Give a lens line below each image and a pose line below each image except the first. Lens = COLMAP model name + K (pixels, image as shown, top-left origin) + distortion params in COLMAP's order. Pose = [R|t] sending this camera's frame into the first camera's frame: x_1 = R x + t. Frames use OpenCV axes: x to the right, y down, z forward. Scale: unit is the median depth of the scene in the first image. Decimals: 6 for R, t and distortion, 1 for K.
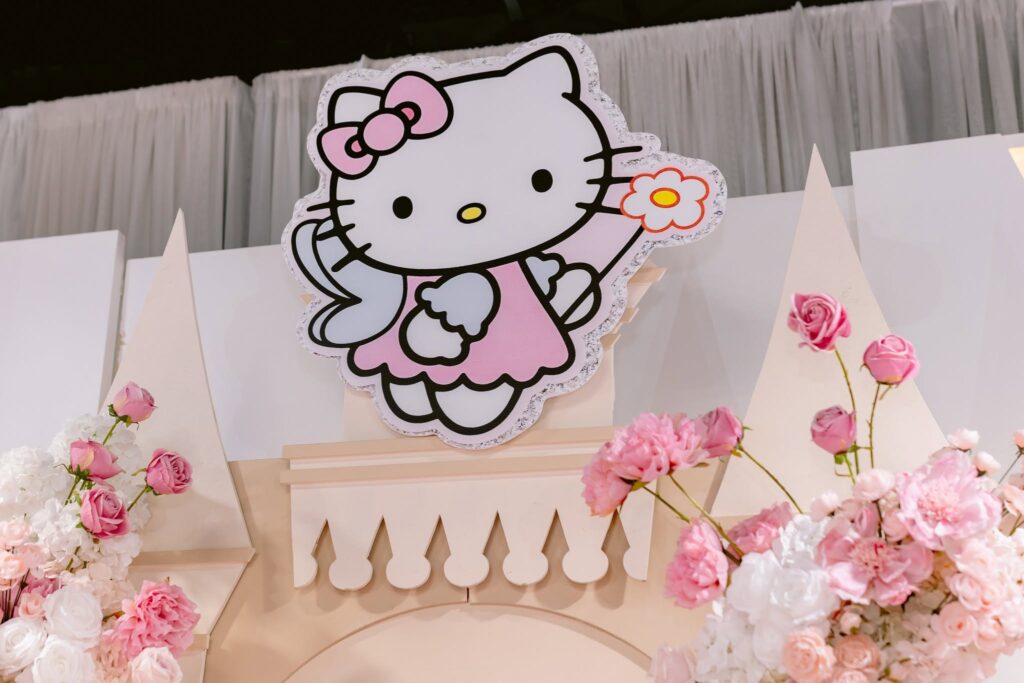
lens RADIAL K [[1511.2, 0, 517.4], [0, 1511.2, 322.4], [0, 0, 1]] dist [0.008144, 0.000000]
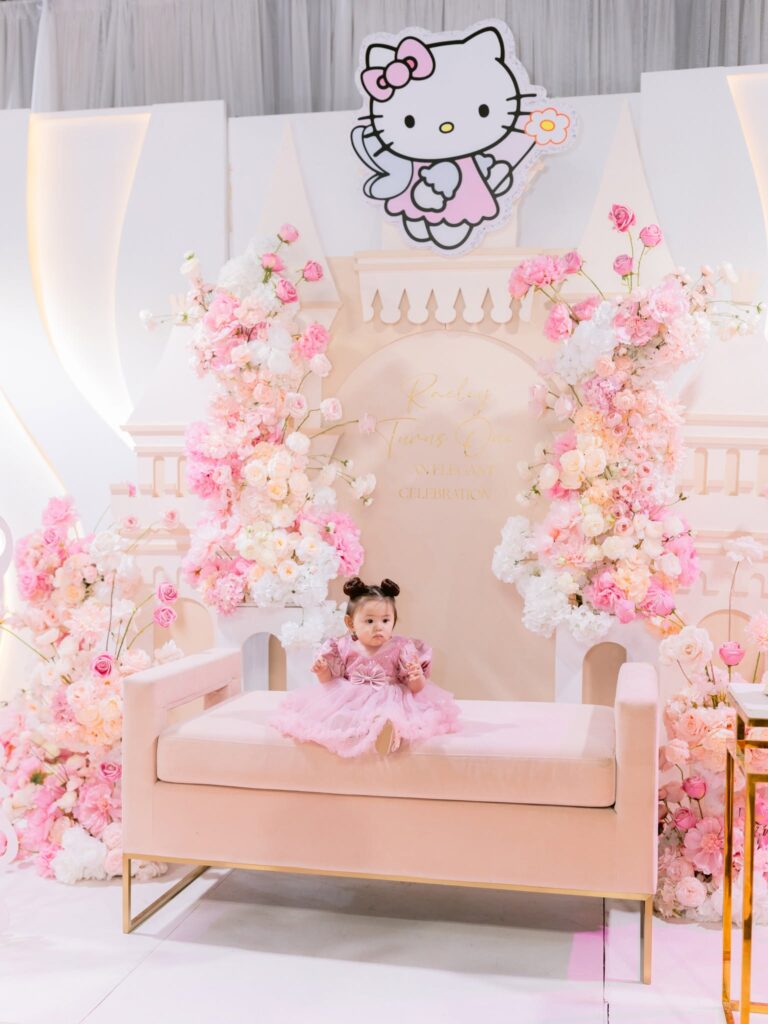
lens RADIAL K [[1121.5, 0, 380.5], [0, 1121.5, 553.3], [0, 0, 1]] dist [0.002124, 0.000000]
pose [[0.999390, 0.001016, 0.034904, -0.182478], [-0.016052, 0.901074, 0.433368, -0.224111], [-0.031011, -0.433664, 0.900541, -0.595217]]
